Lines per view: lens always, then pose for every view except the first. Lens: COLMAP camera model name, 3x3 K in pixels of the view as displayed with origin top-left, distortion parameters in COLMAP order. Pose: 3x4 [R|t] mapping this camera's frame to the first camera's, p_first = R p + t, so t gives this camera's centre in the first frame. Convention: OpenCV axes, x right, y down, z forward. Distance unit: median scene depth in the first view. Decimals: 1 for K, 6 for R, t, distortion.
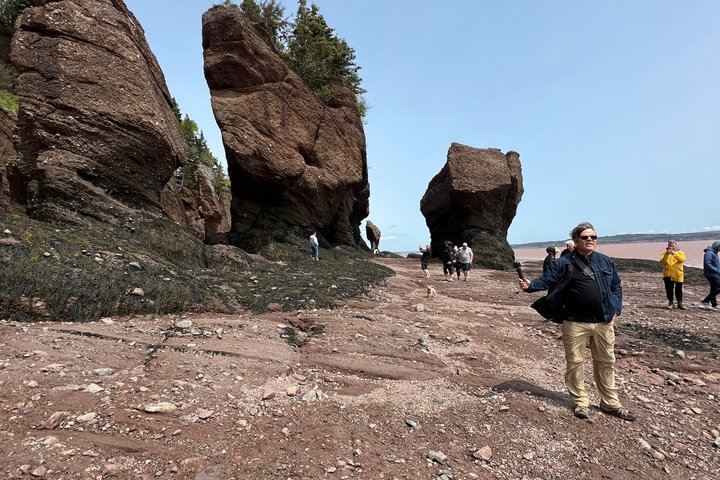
lens RADIAL K [[385.3, 0, 360.0], [0, 385.3, 240.0], [0, 0, 1]] dist [-0.000964, -0.000128]
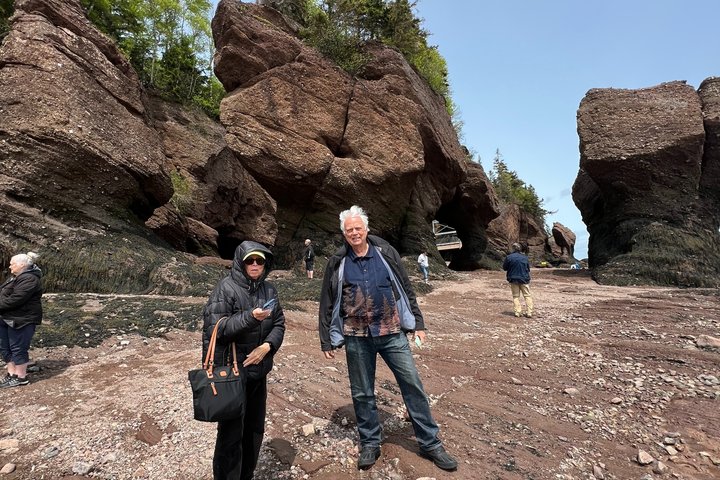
lens RADIAL K [[385.3, 0, 360.0], [0, 385.3, 240.0], [0, 0, 1]] dist [-0.000964, -0.000128]
pose [[0.861046, -0.061350, -0.504813, 0.324485], [0.045752, 0.998016, -0.043251, 0.014963], [0.506465, 0.014145, 0.862145, 0.366980]]
